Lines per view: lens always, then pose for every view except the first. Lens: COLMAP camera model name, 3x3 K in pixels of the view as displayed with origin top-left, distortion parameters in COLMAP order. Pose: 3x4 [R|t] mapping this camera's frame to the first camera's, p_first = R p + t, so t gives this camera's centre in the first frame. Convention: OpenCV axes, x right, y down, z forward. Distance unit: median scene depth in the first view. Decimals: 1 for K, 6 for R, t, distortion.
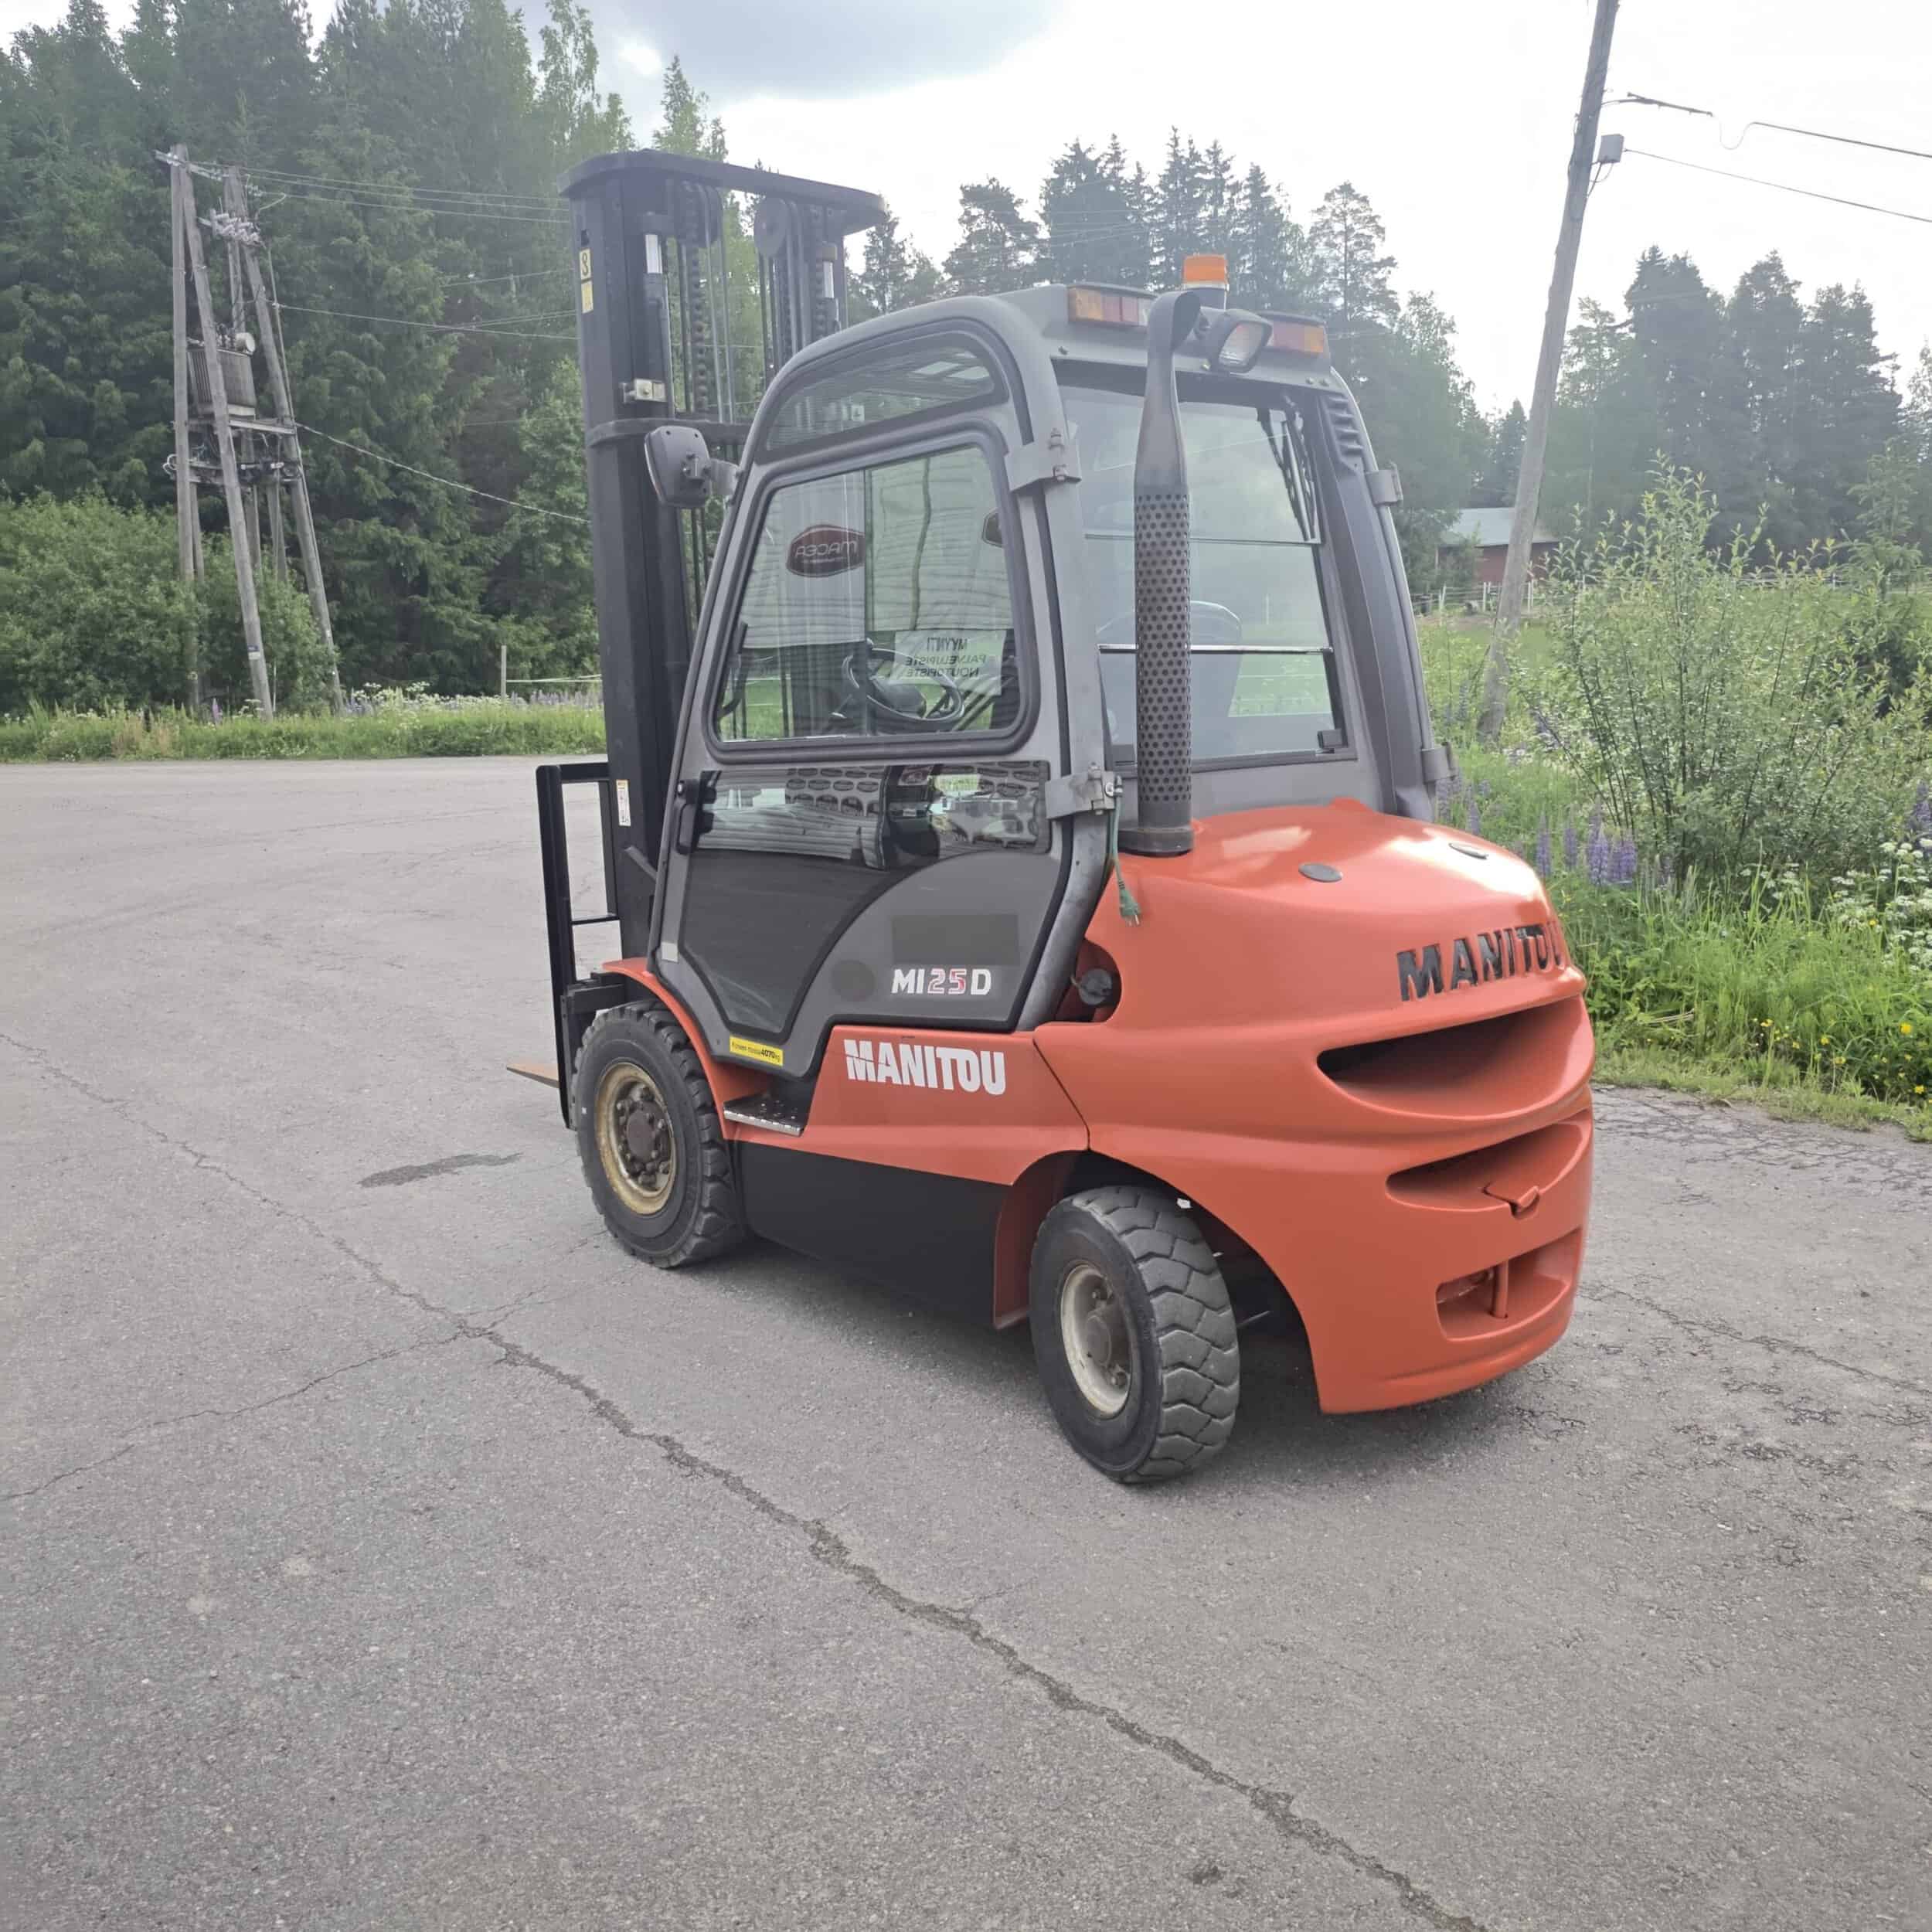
lens RADIAL K [[1804.5, 0, 972.9], [0, 1804.5, 959.9], [0, 0, 1]] dist [0.000818, 0.000000]
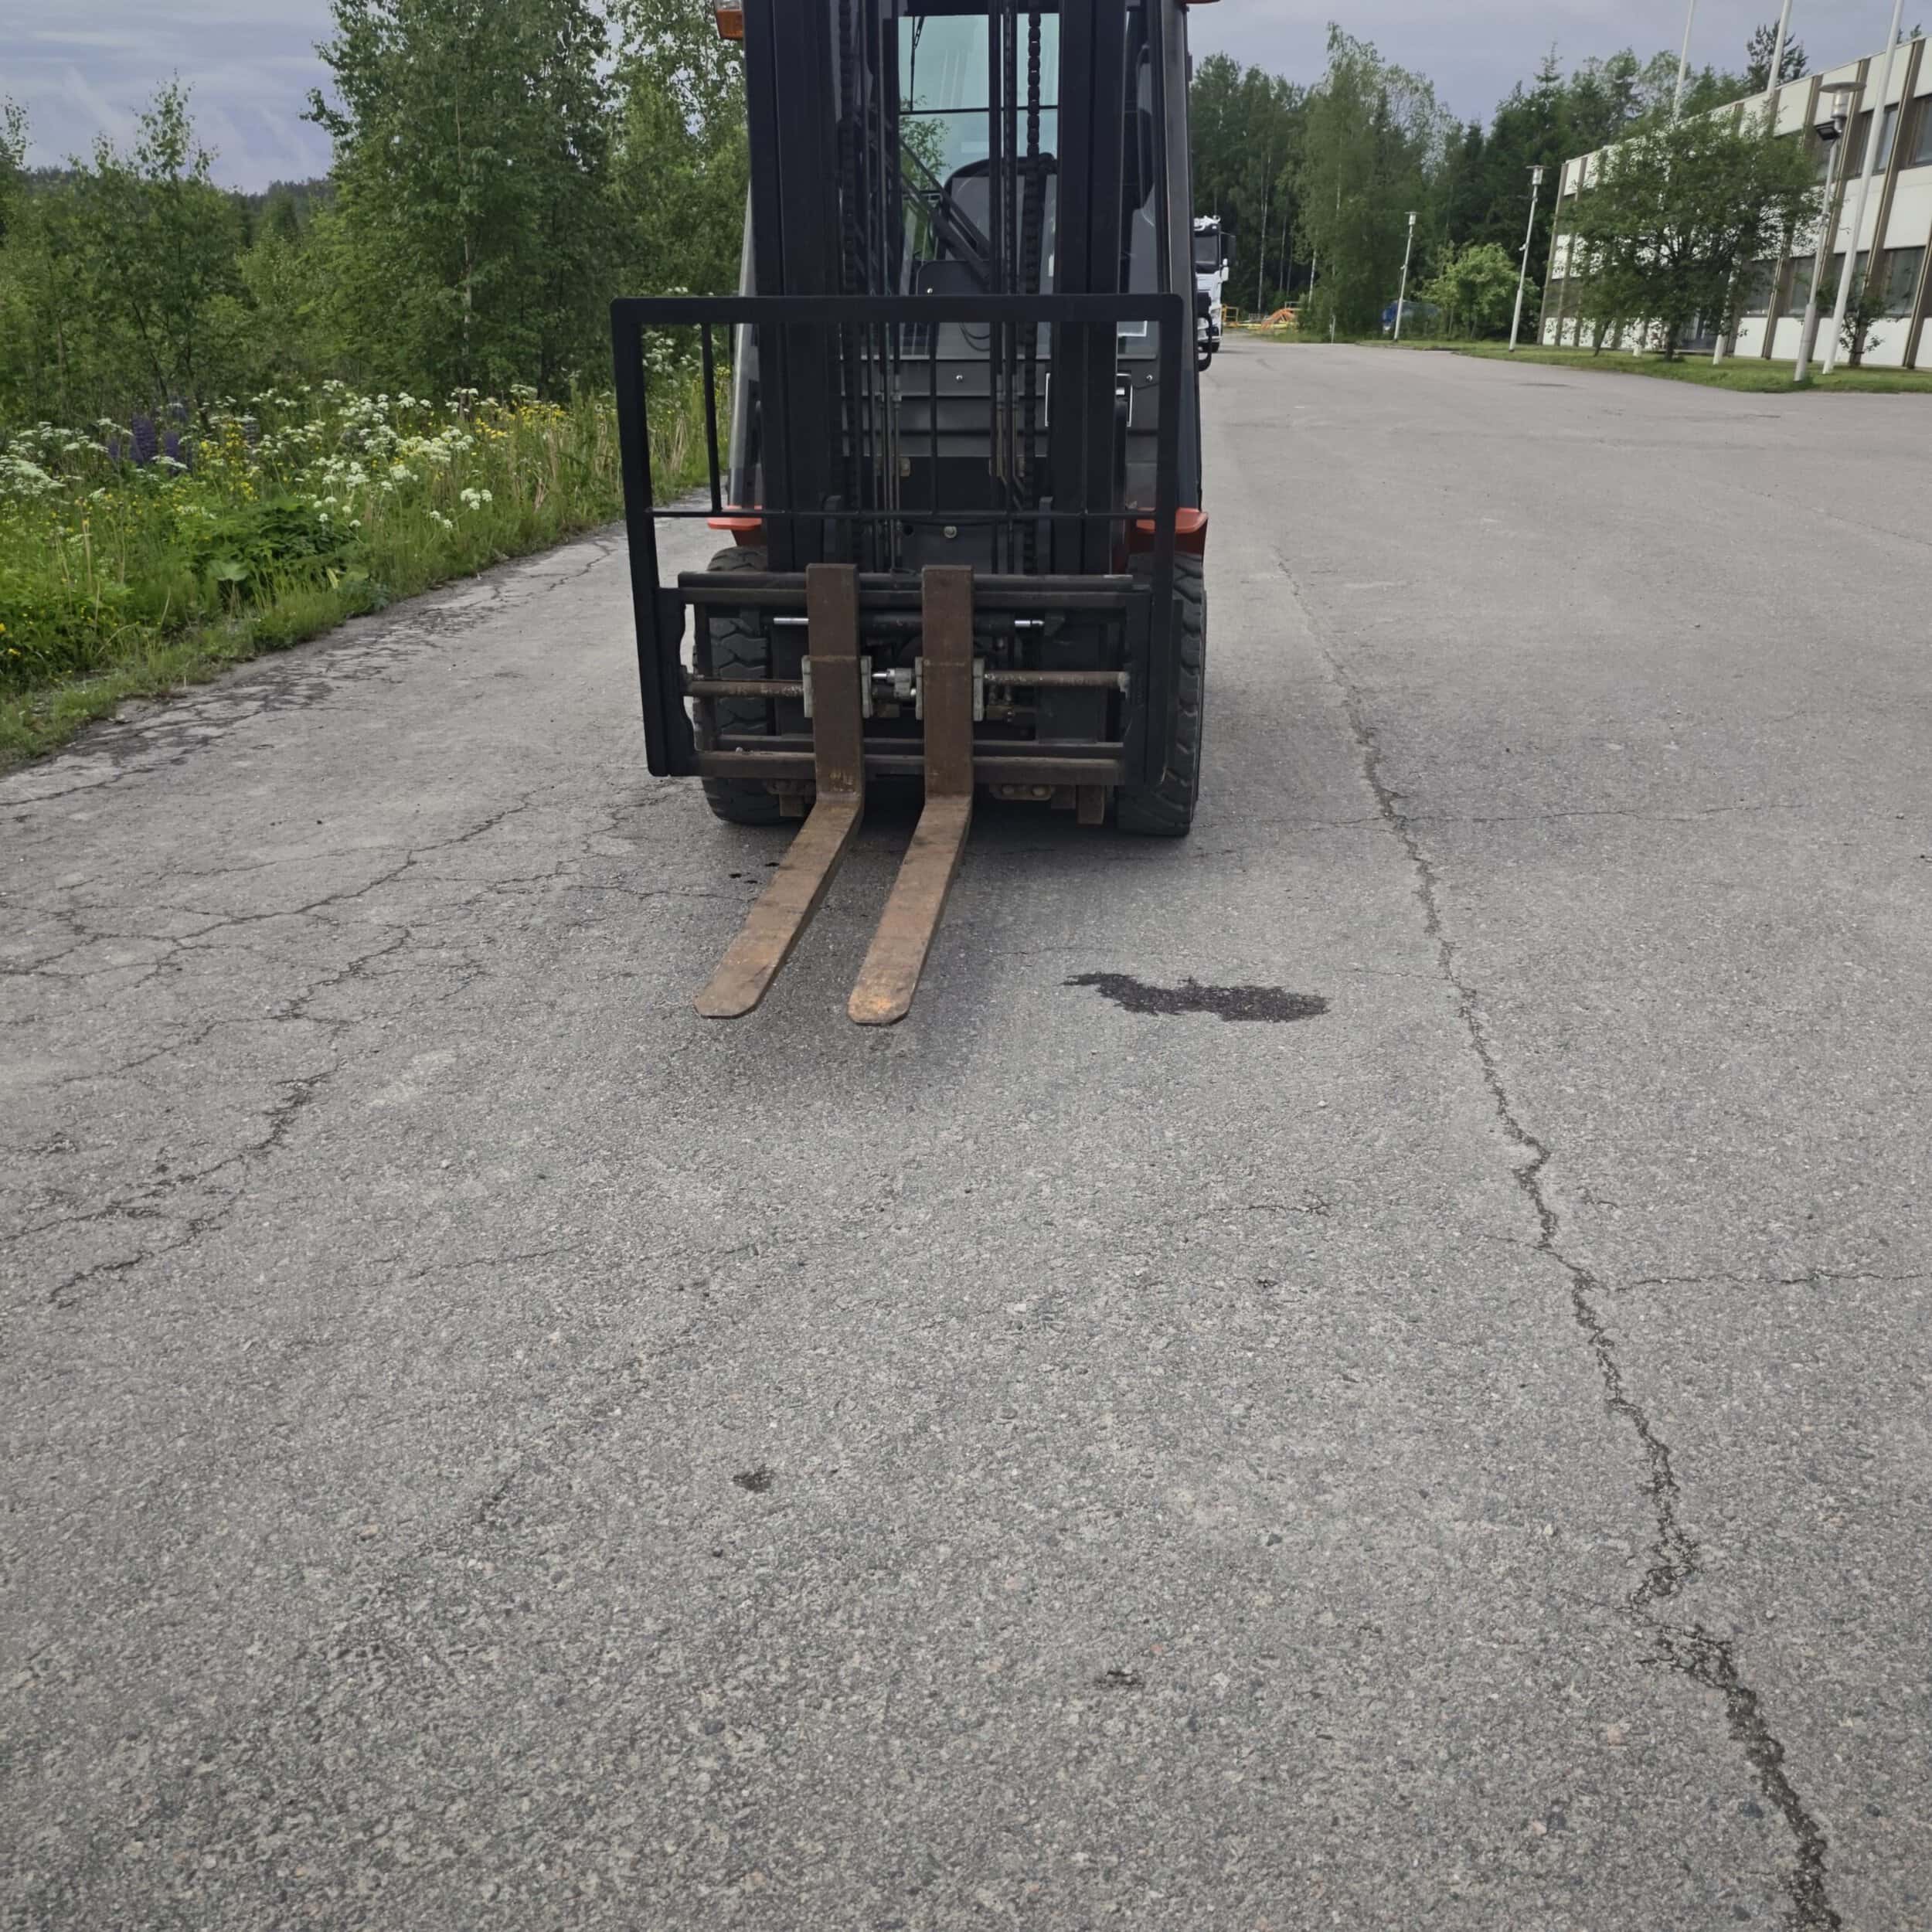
lens RADIAL K [[1804.5, 0, 968.7], [0, 1804.5, 982.8], [0, 0, 1]] dist [0.000818, 0.000000]
pose [[-0.683881, -0.240299, 0.688885, -0.828044], [0.138447, 0.884307, 0.445907, -0.217575], [-0.716337, 0.400322, -0.571493, 1.748391]]
